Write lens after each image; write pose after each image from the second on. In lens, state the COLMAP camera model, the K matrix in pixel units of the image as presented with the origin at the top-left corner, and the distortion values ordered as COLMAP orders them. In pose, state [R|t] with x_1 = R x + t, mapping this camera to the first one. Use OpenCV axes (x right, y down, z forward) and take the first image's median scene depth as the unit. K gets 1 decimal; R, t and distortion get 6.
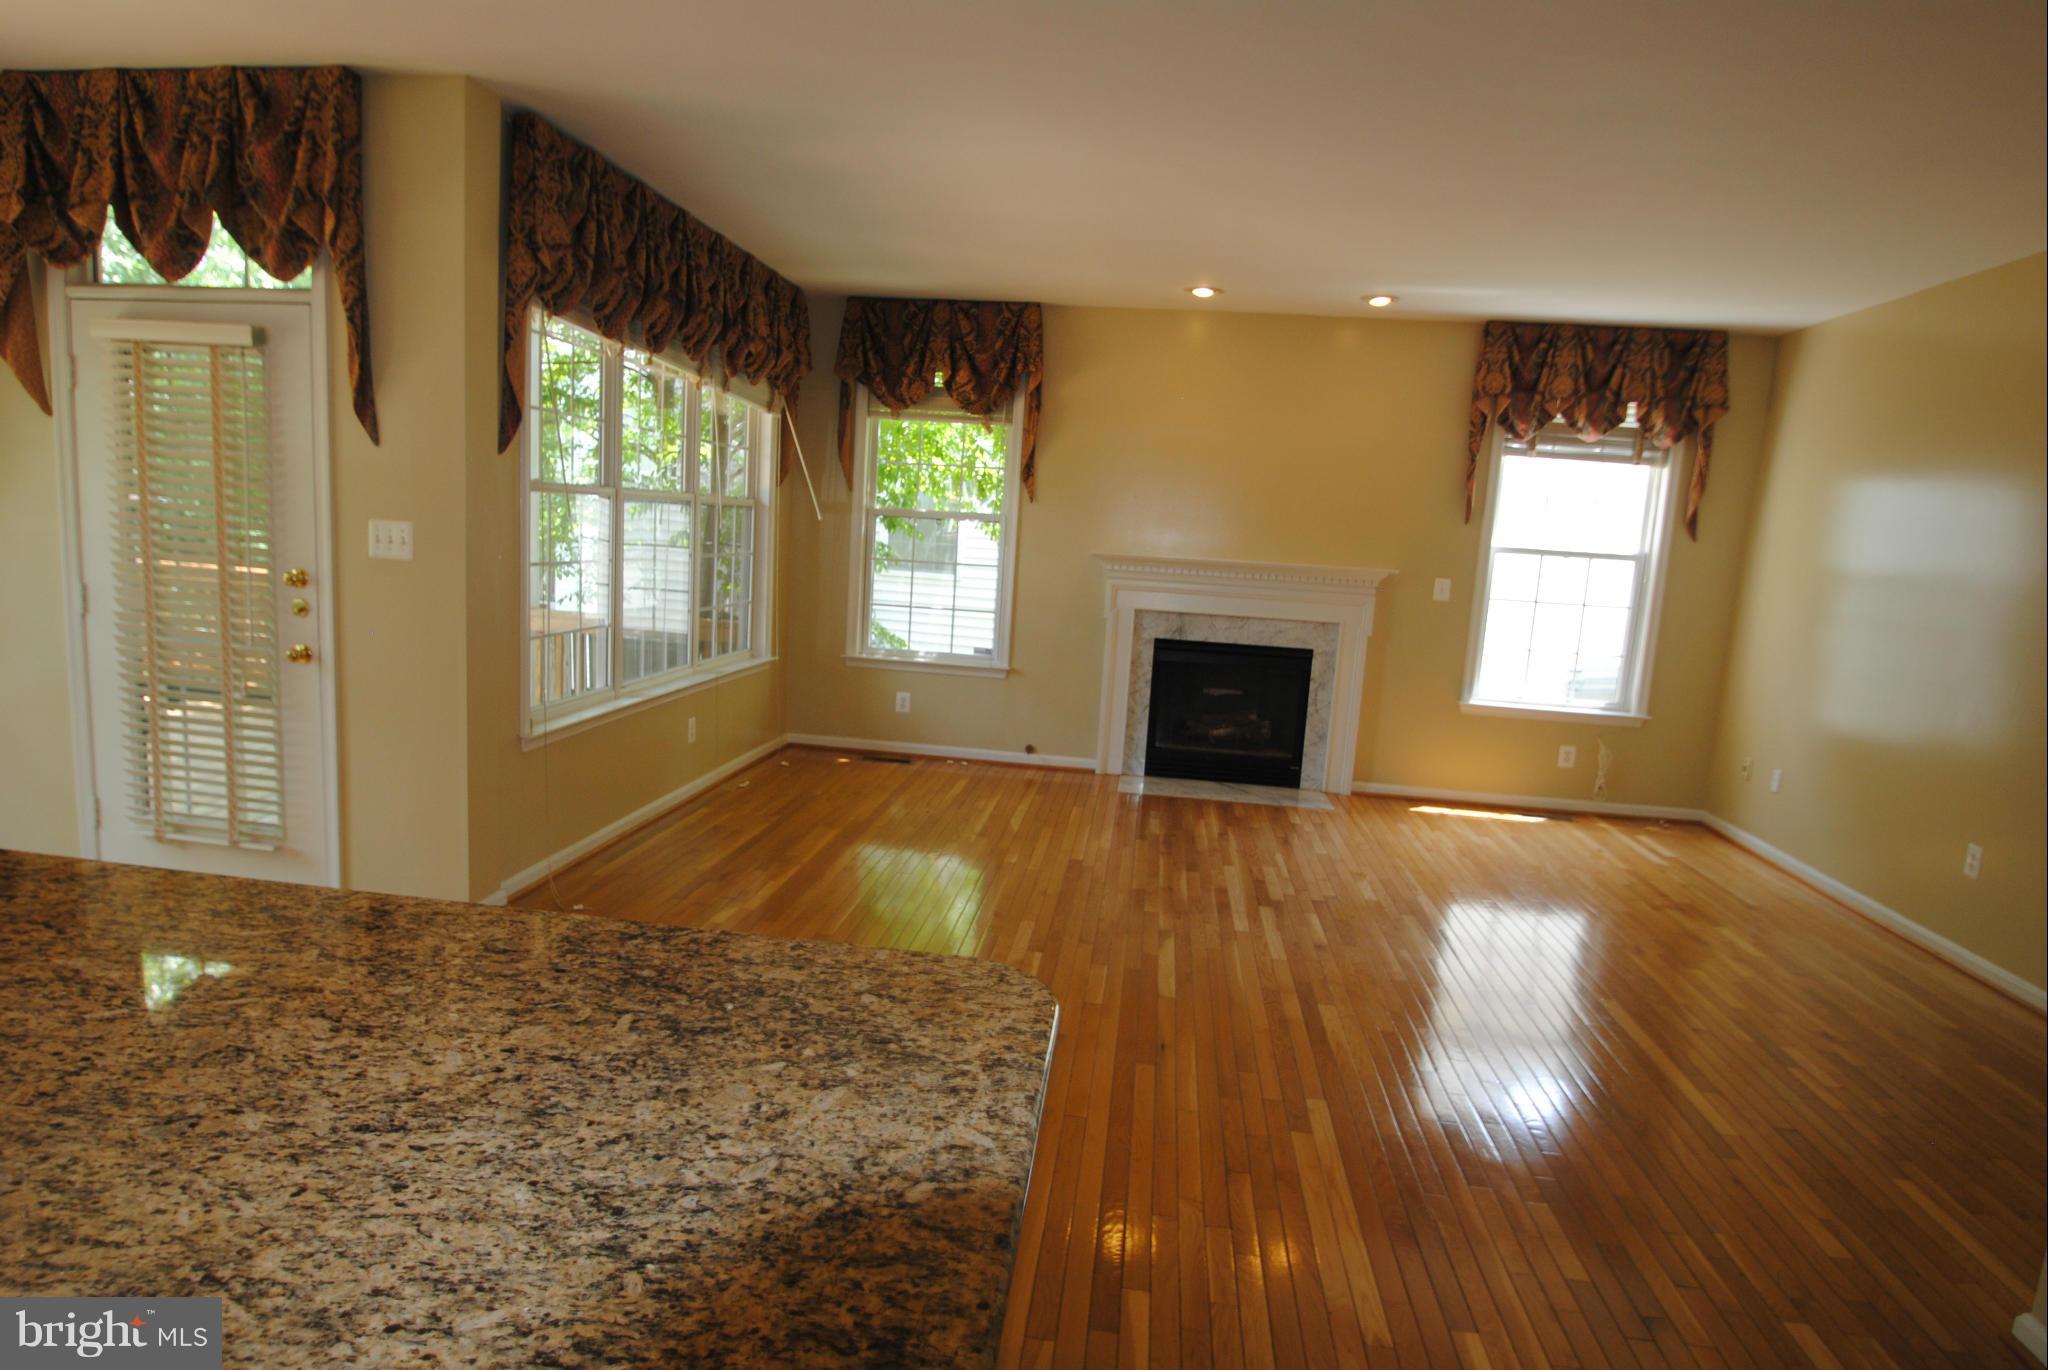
lens RADIAL K [[1212.3, 0, 985.1], [0, 1212.3, 722.2], [0, 0, 1]] dist [-0.024245, -0.010009]
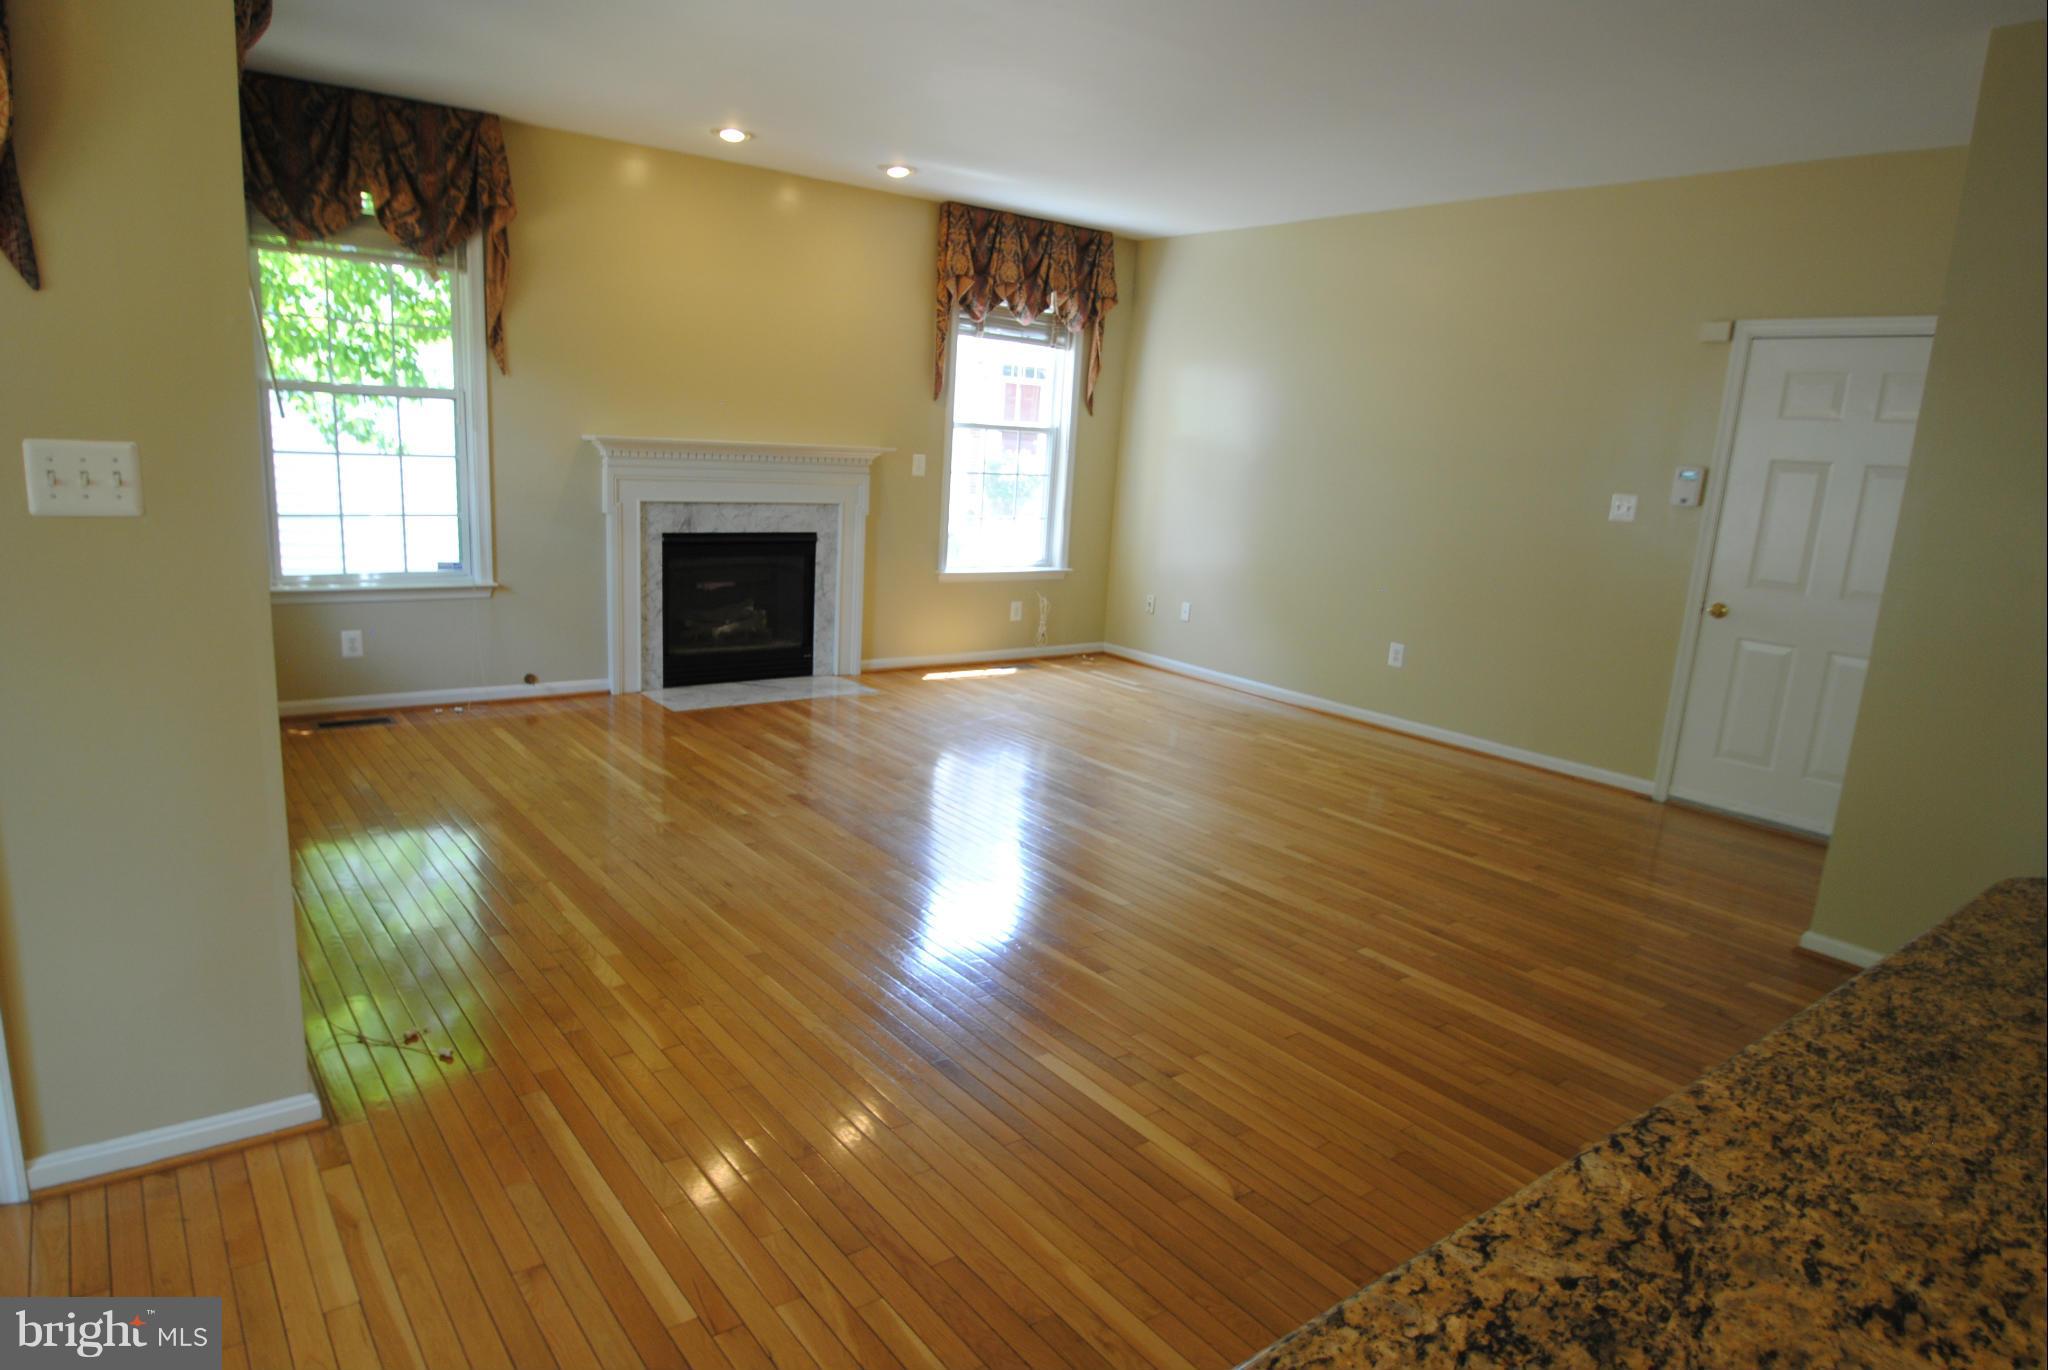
lens RADIAL K [[1212.3, 0, 982.0], [0, 1212.3, 723.3], [0, 0, 1]] dist [-0.024245, -0.010009]
pose [[0.710469, -0.181266, 0.679982, -0.371233], [0.098888, 0.982385, 0.158558, -0.057931], [-0.696746, -0.045409, 0.715880, 0.232135]]
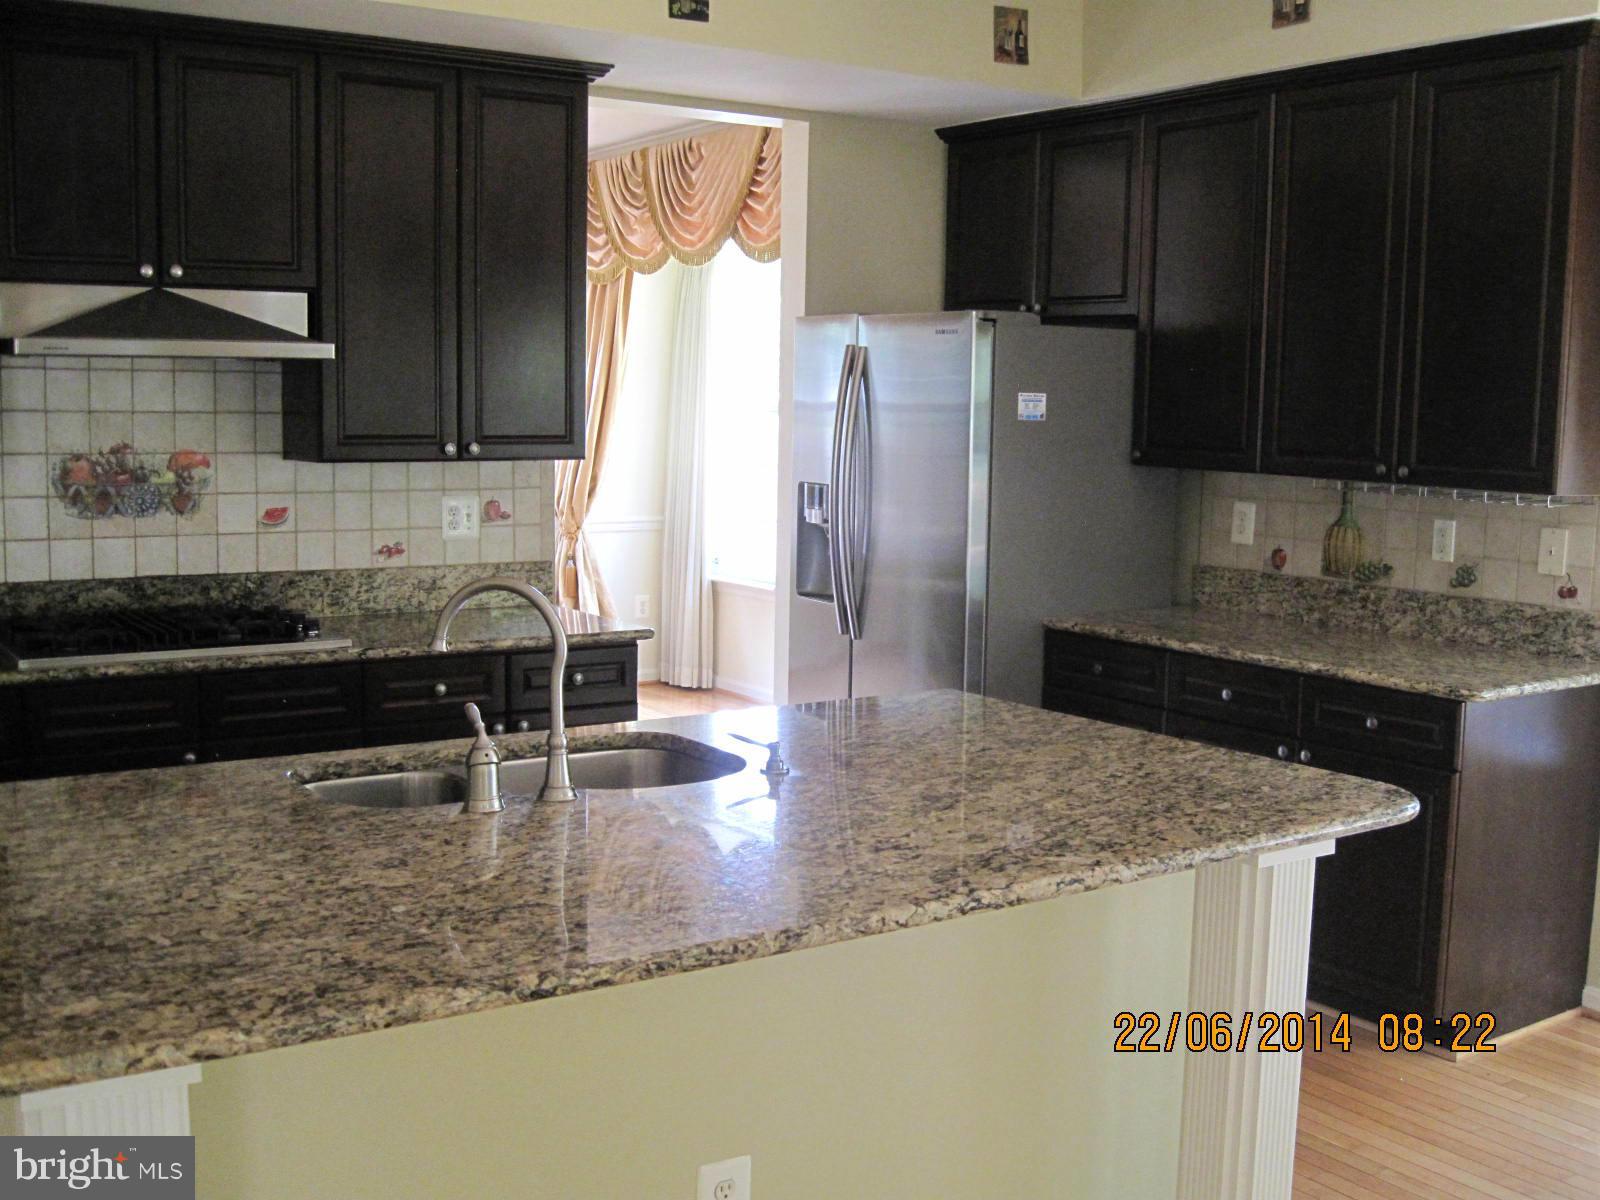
lens RADIAL K [[1714.8, 0, 794.6], [0, 1714.8, 617.1], [0, 0, 1]] dist [-0.110554, 0.000000]
pose [[-0.739713, 0.008445, -0.672869, 0.053555], [-0.172356, 0.964188, 0.201580, -0.082772], [0.650475, 0.265084, -0.711767, 0.495906]]
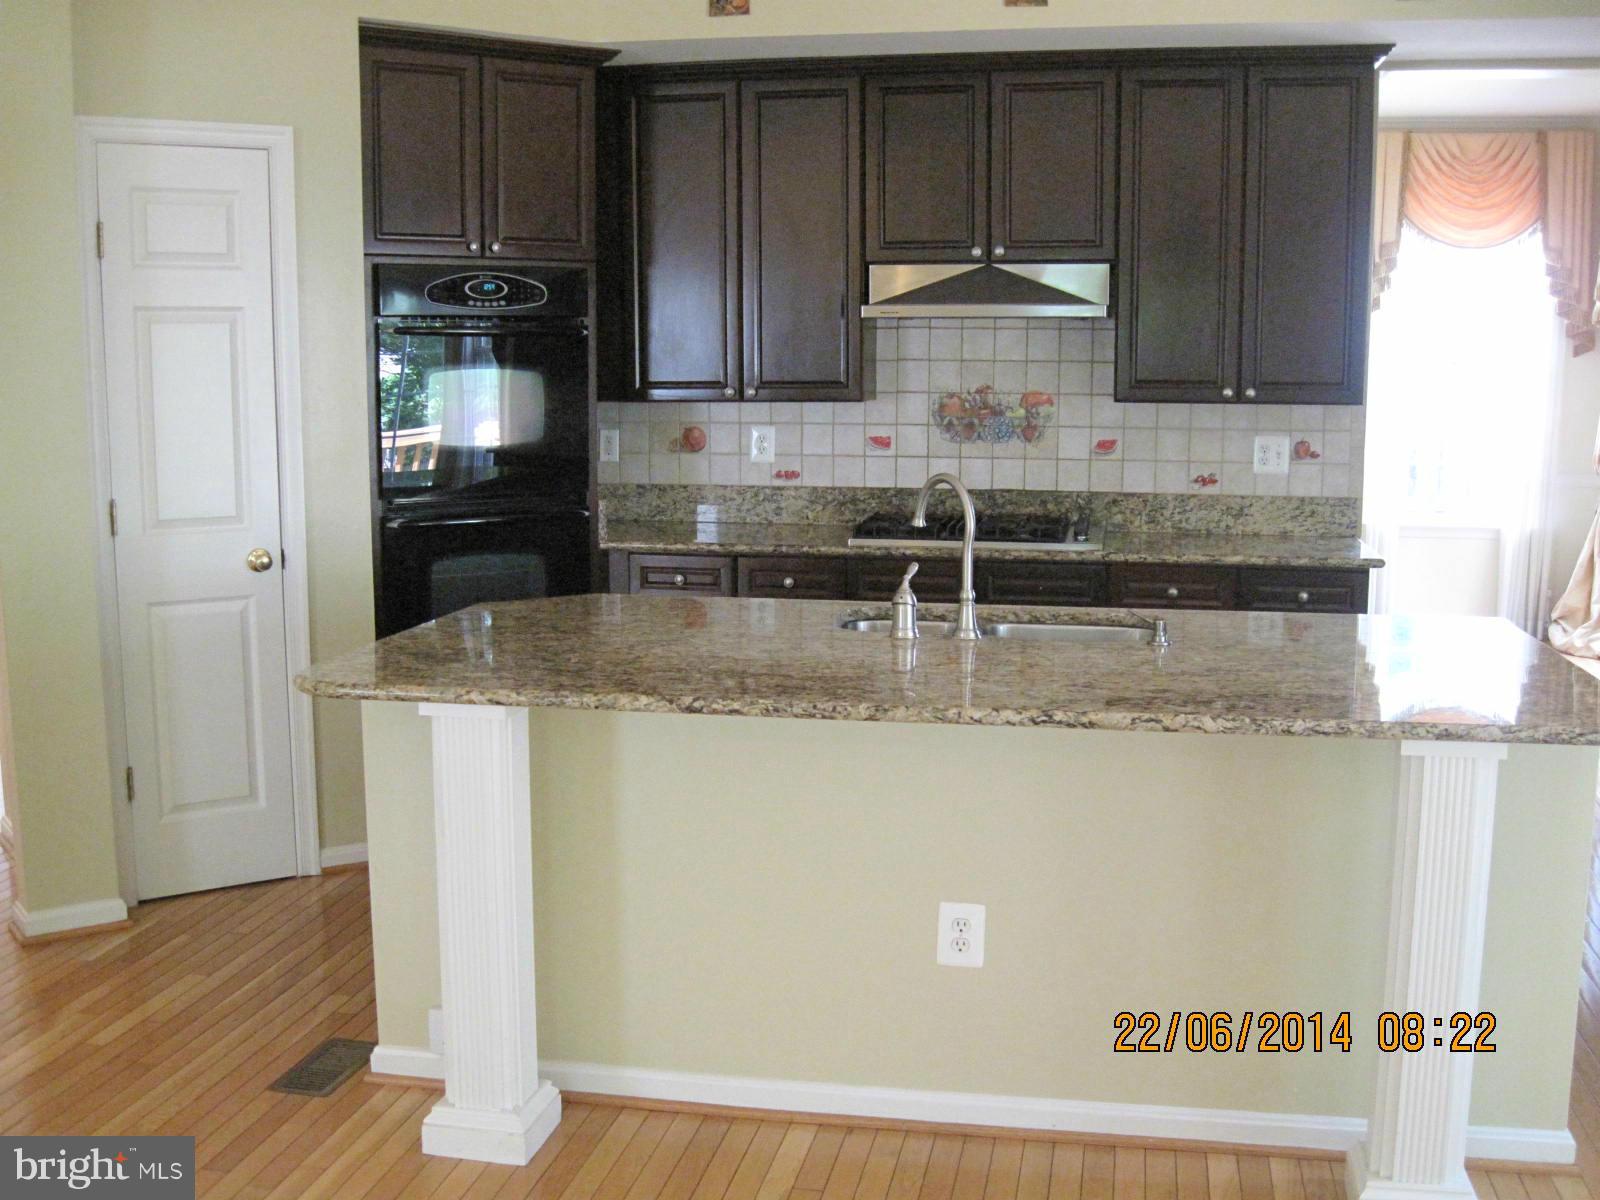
lens RADIAL K [[1714.8, 0, 797.3], [0, 1714.8, 613.3], [0, 0, 1]] dist [-0.110554, 0.000000]
pose [[-0.996925, -0.069406, 0.036392, -0.153601], [-0.054728, 0.948961, 0.310608, -0.127026], [-0.056092, 0.307661, -0.949841, 0.714220]]
